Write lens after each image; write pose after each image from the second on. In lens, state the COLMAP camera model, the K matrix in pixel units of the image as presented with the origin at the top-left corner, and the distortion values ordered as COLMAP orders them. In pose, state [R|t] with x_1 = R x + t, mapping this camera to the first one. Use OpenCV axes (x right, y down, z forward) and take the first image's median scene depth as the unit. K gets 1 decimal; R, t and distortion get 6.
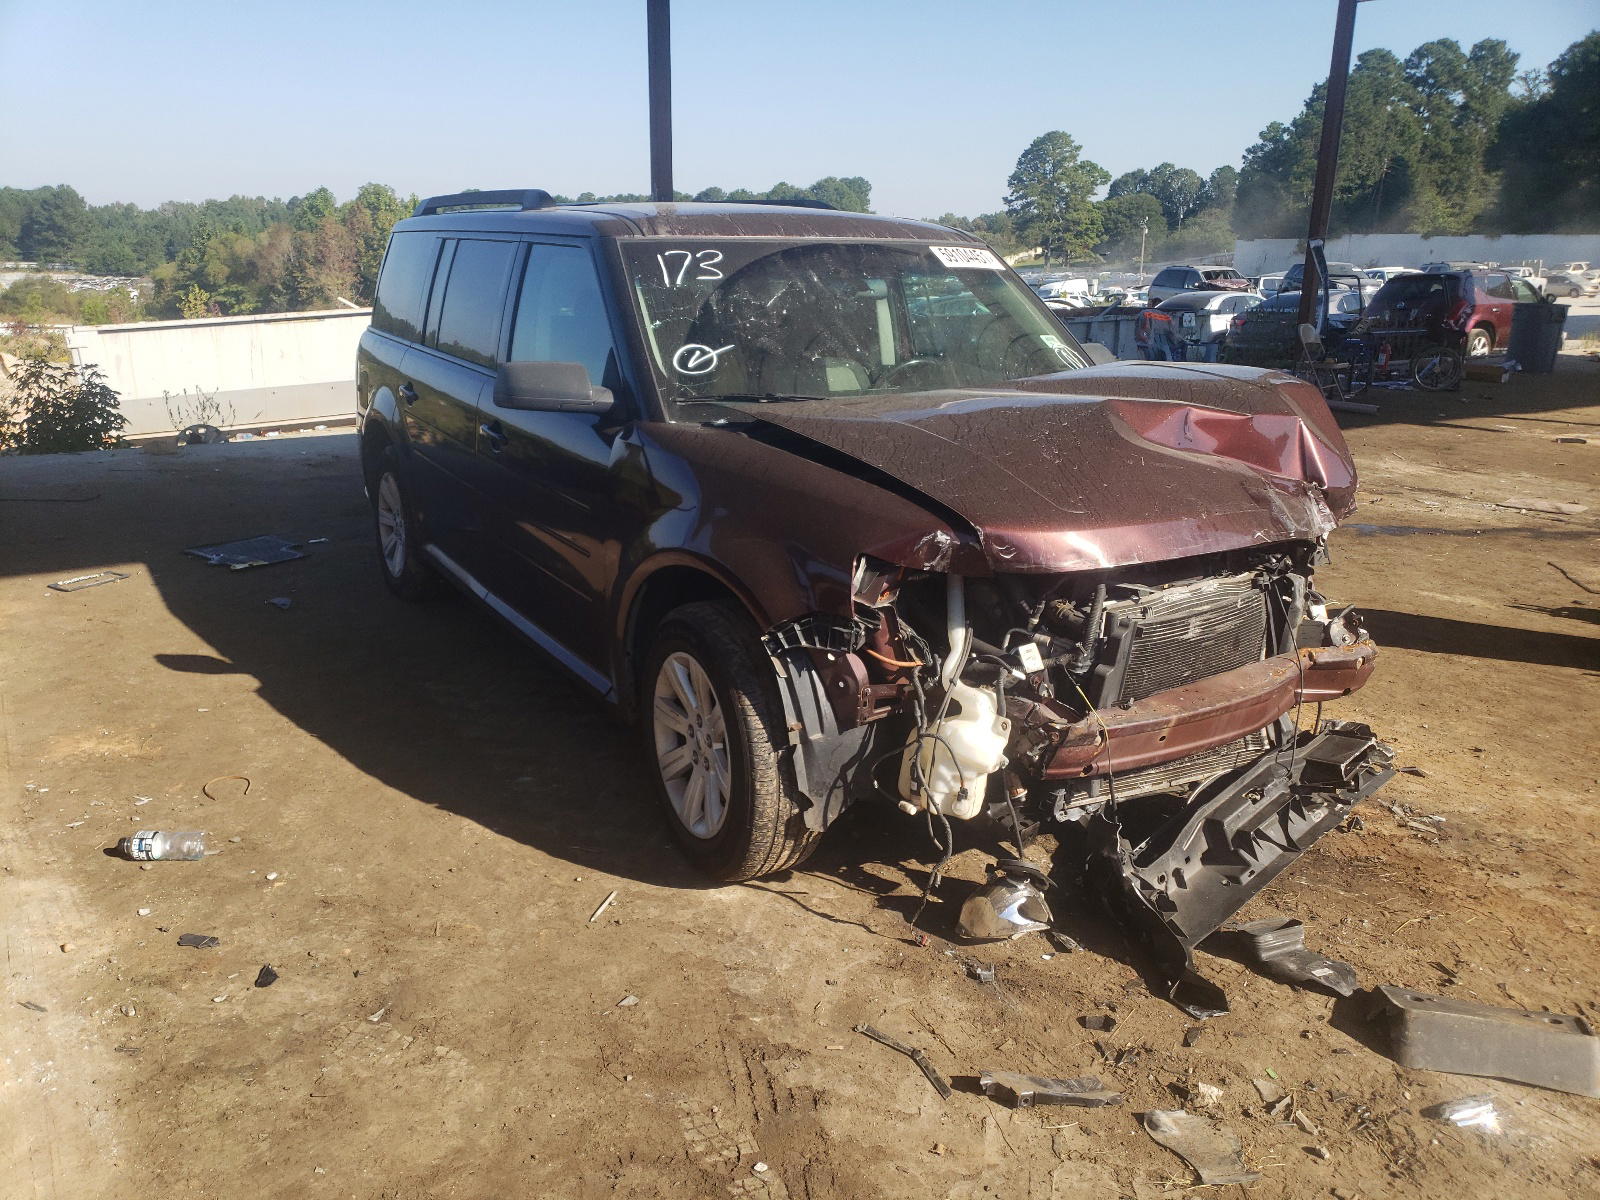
lens RADIAL K [[1263.3, 0, 798.0], [0, 1263.3, 627.5], [0, 0, 1]] dist [0.072849, -0.198040]
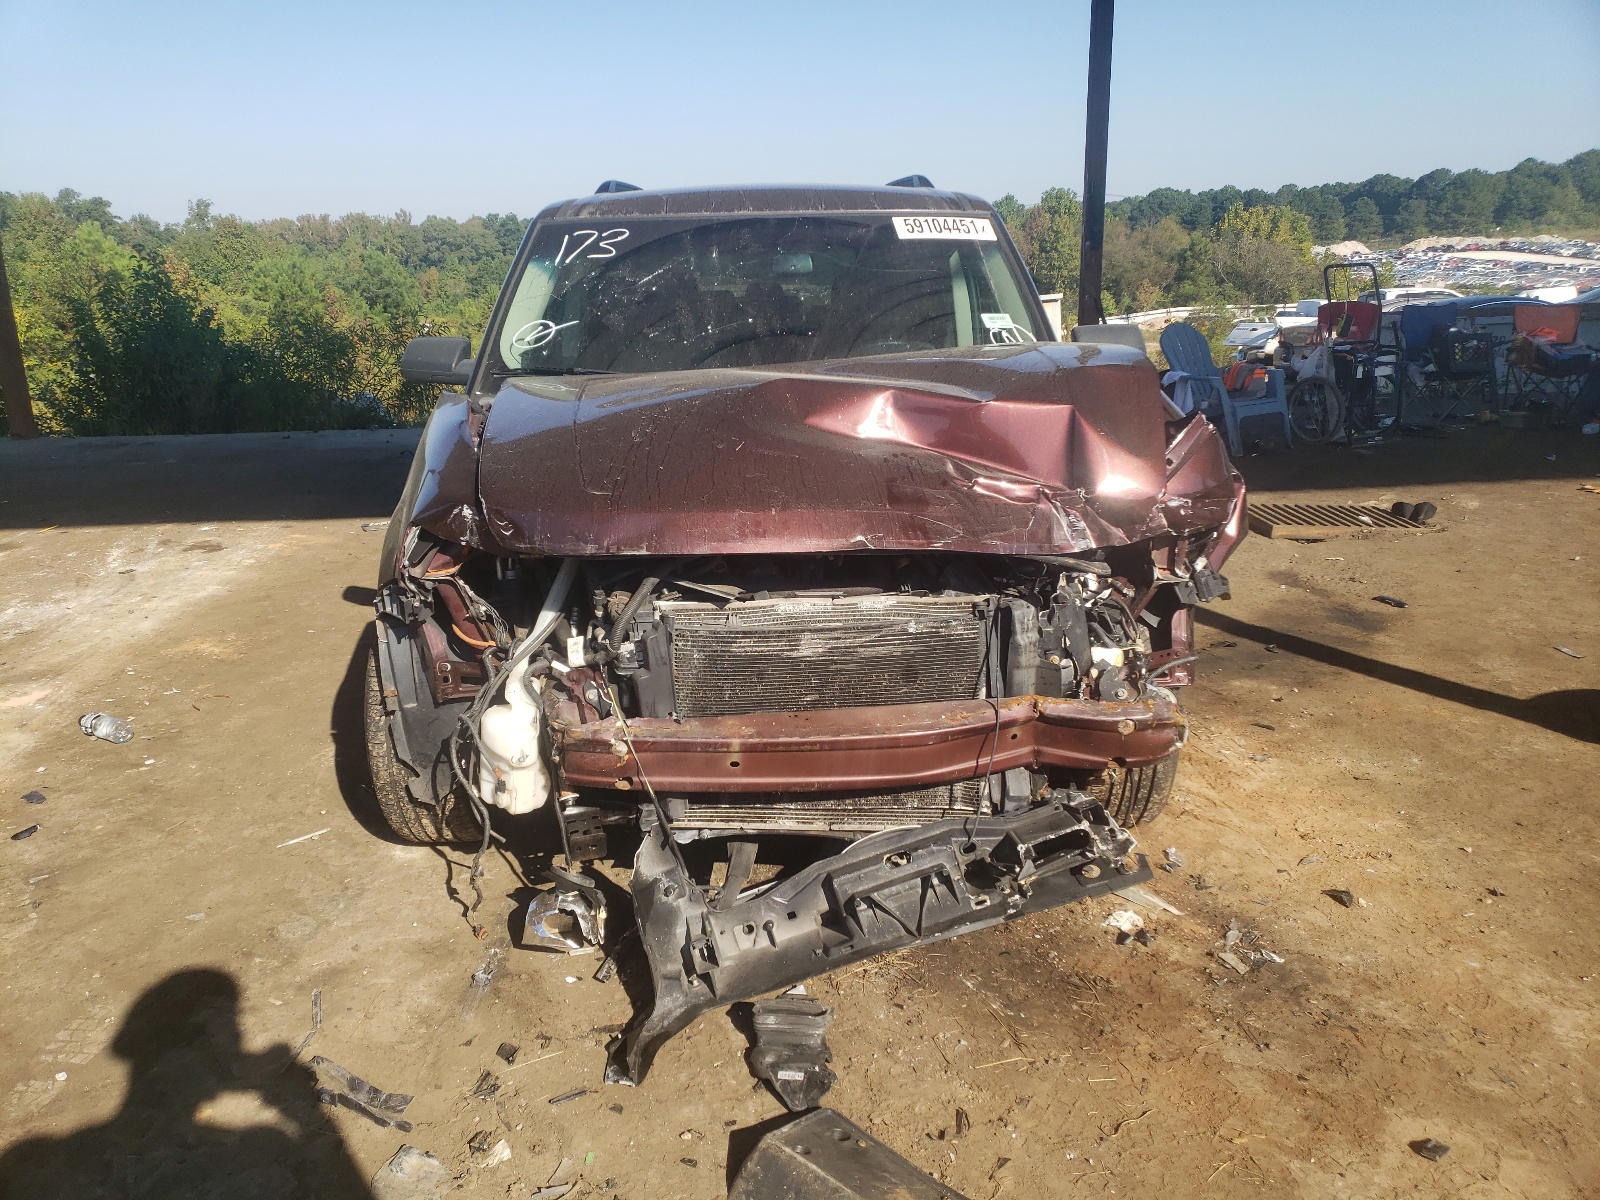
lens RADIAL K [[1283.0, 0, 800.0], [0, 1283.0, 600.0], [0, 0, 1]] dist [0.026919, -0.002301]
pose [[0.874936, 0.100673, -0.473658, 0.660643], [-0.111721, 0.993728, 0.004841, -0.031072], [0.471174, 0.048682, 0.880696, 0.217184]]
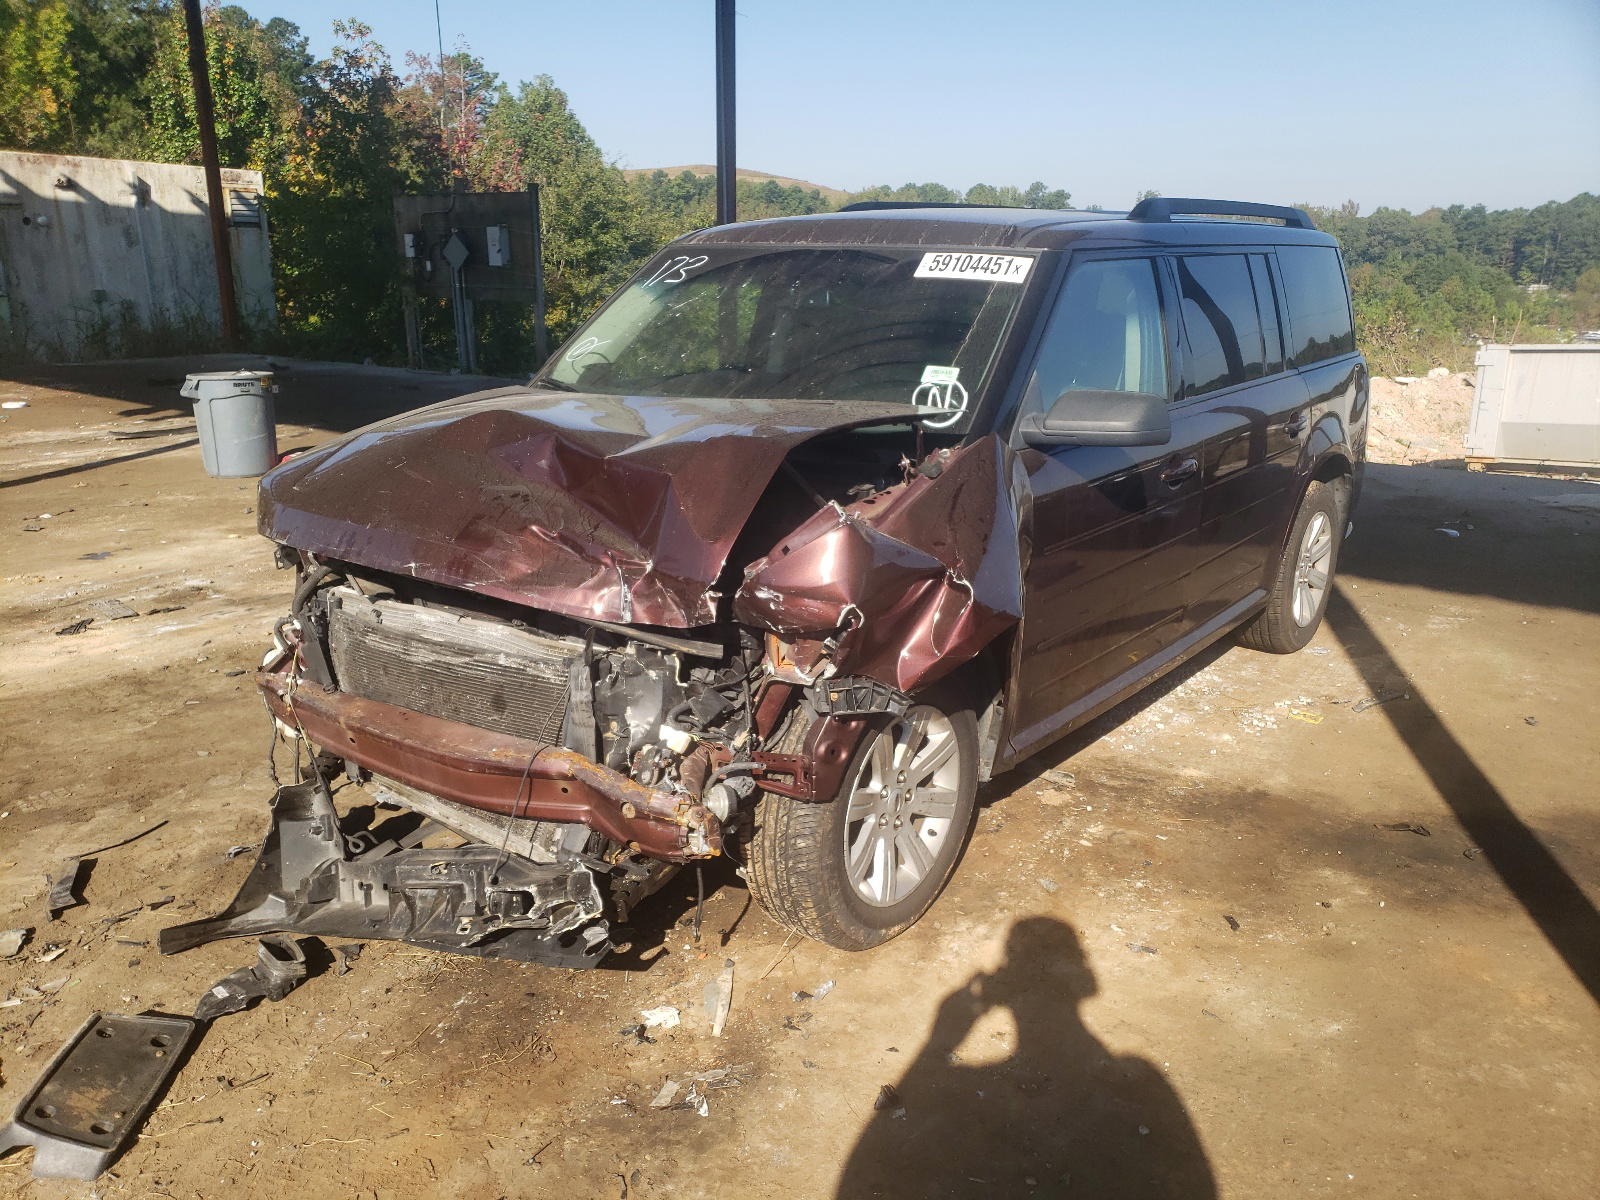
lens RADIAL K [[1307.7, 0, 800.7], [0, 1307.7, 637.8], [0, 0, 1]] dist [0.027238, -0.003492]
pose [[0.357537, 0.262298, -0.896308, 1.190614], [-0.275568, 0.946646, 0.167105, -0.234037], [0.892317, 0.187248, 0.410742, 0.796850]]
